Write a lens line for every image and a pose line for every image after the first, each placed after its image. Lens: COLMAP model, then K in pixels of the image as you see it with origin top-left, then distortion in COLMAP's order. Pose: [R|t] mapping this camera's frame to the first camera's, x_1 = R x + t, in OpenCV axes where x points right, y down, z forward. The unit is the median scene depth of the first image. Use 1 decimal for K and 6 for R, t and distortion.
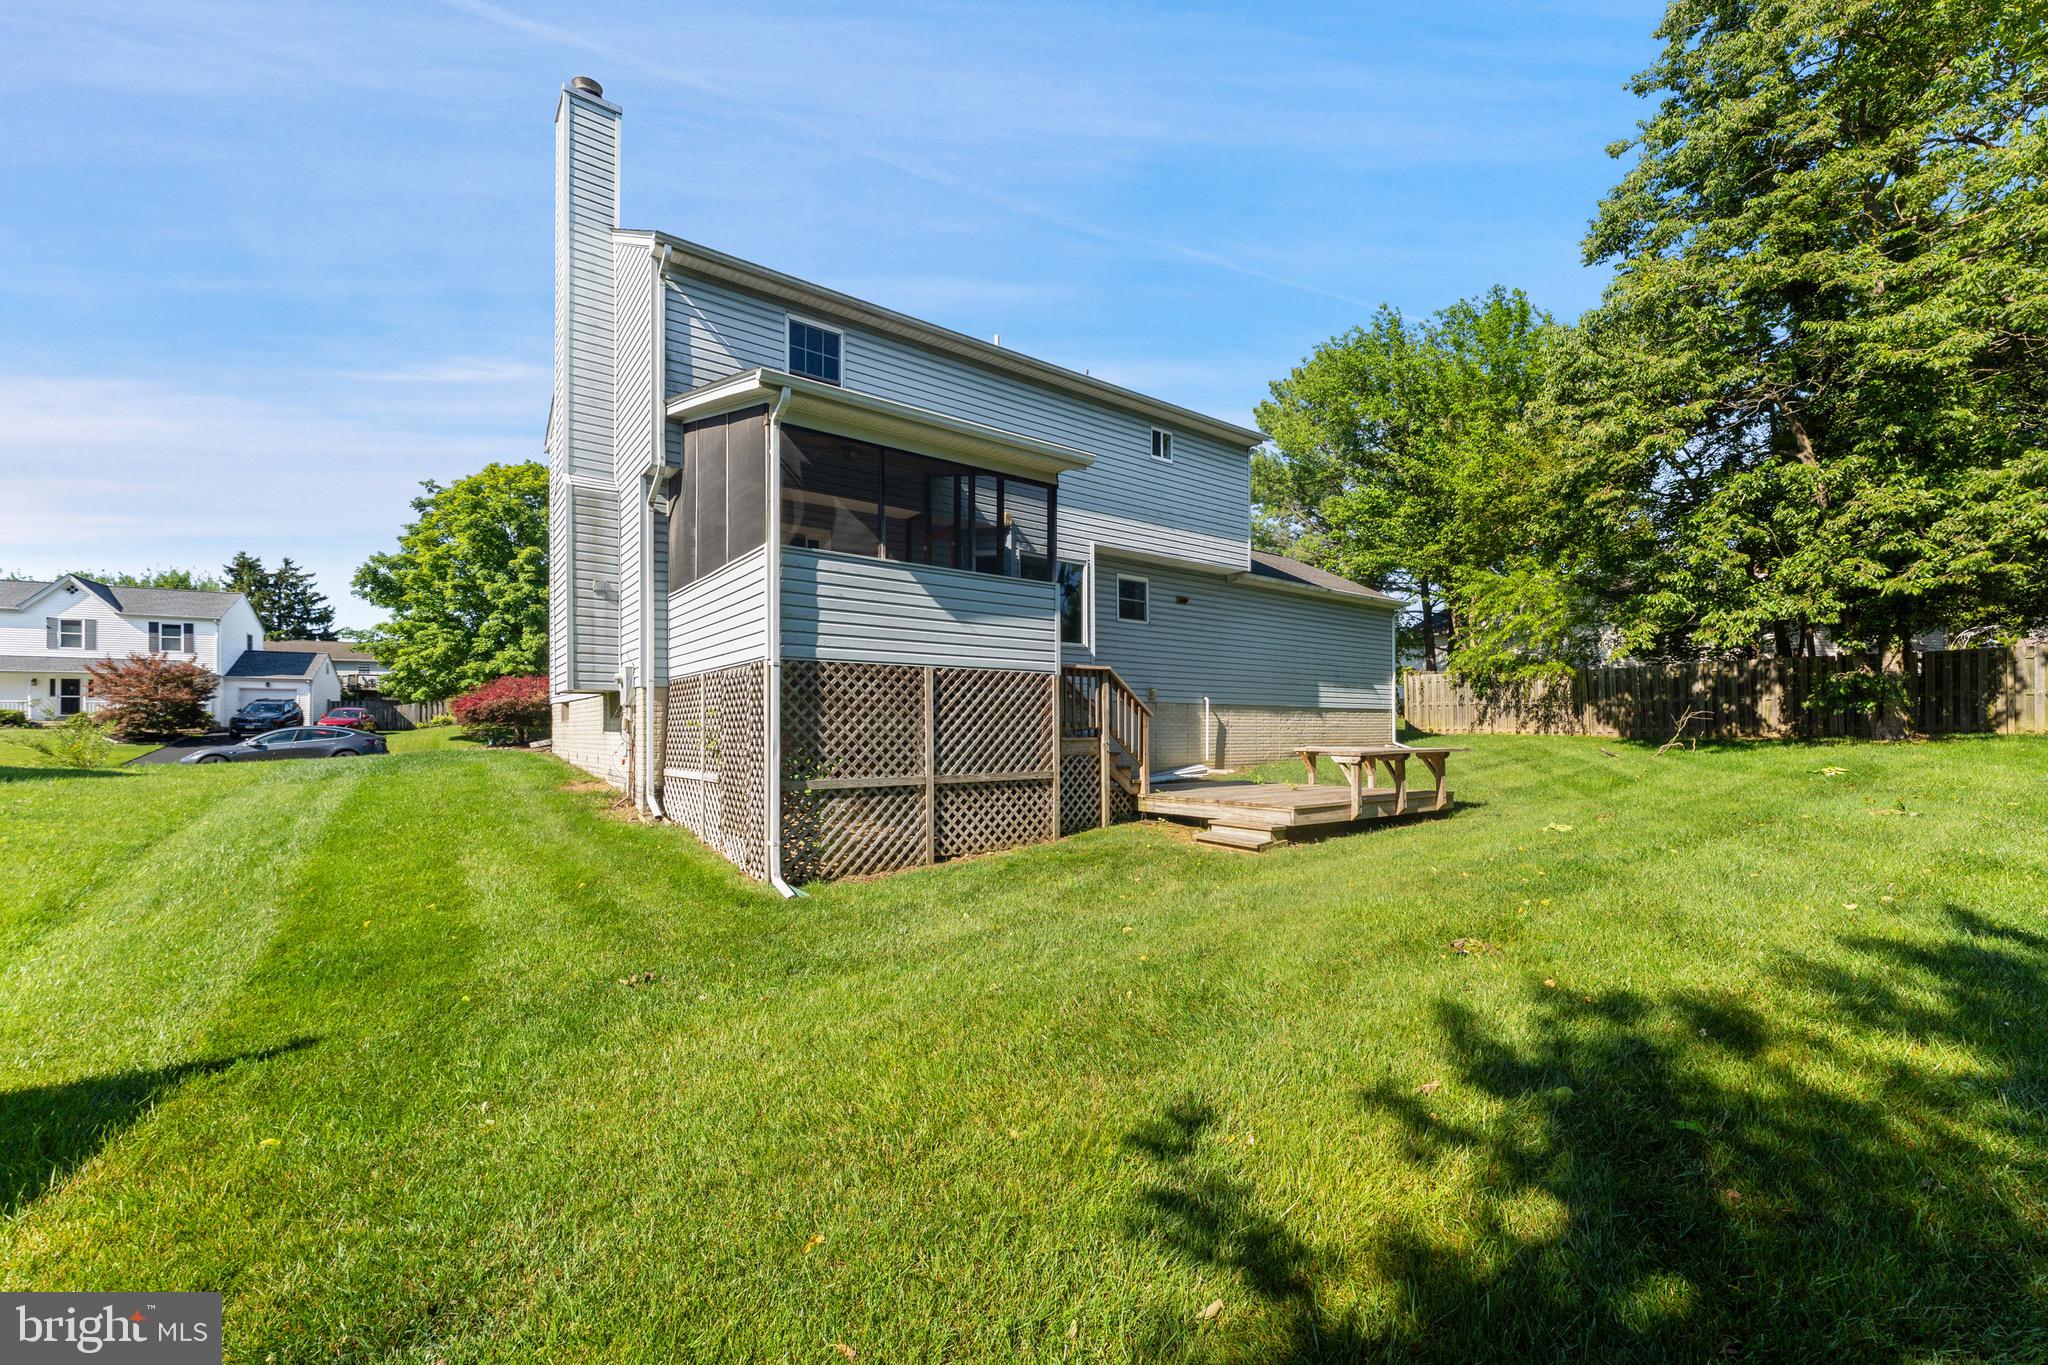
lens RADIAL K [[837.4, 0, 1021.8], [0, 837.4, 691.4], [0, 0, 1]] dist [0.000888, -0.000256]
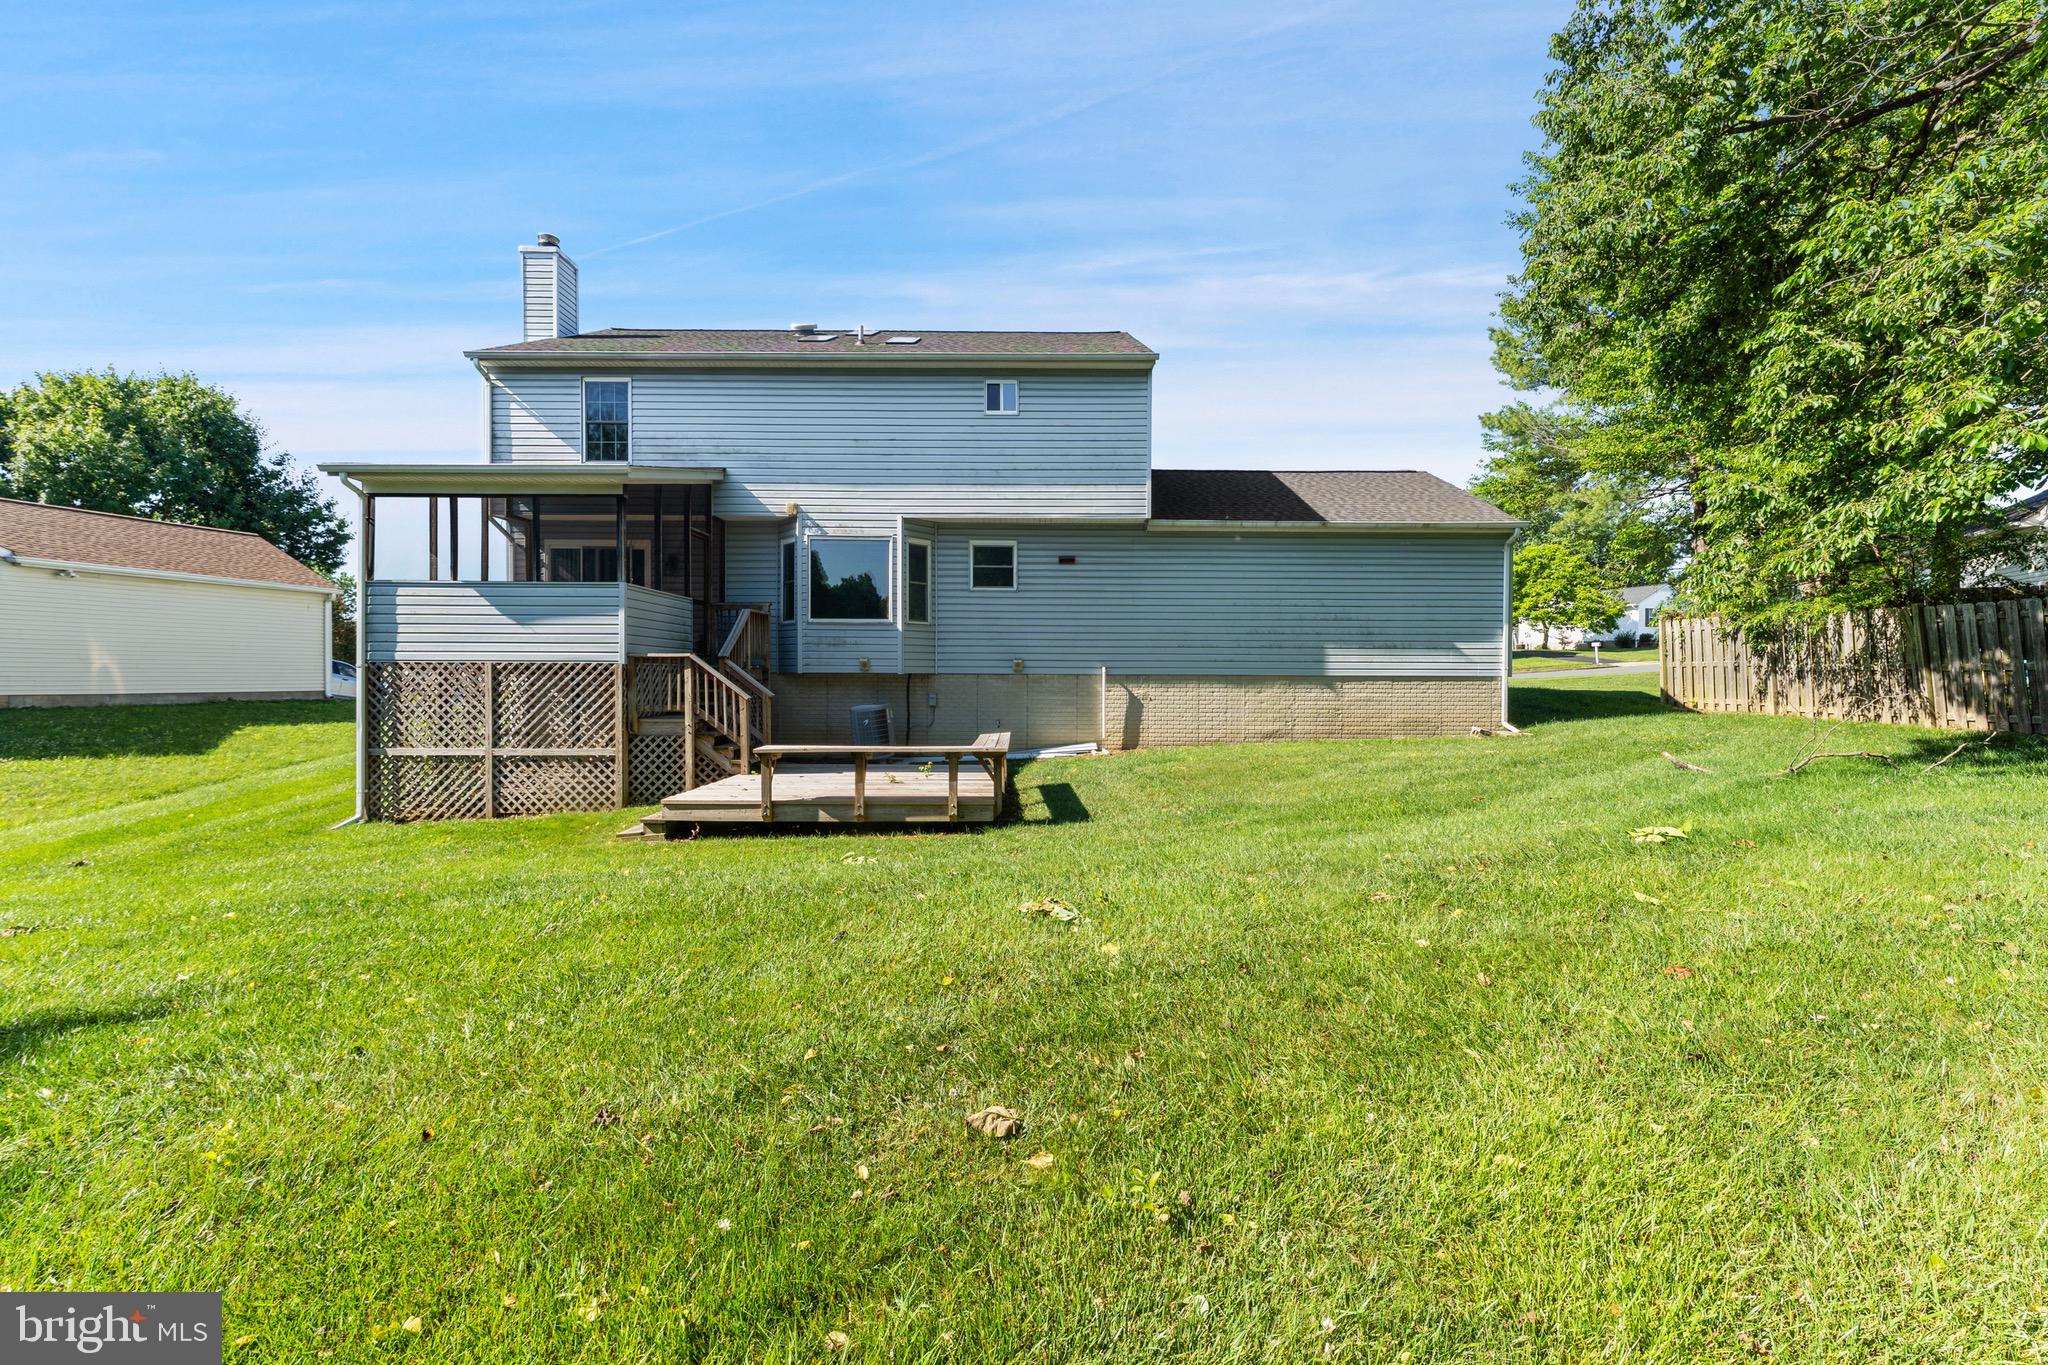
lens RADIAL K [[831.5, 0, 1031.0], [0, 831.5, 651.6], [0, 0, 1]] dist [0.000069, -0.000085]
pose [[0.797713, -0.013487, -0.602887, 0.977830], [0.024067, 0.999665, 0.009480, -0.028531], [0.602557, -0.022072, 0.797770, 0.373870]]
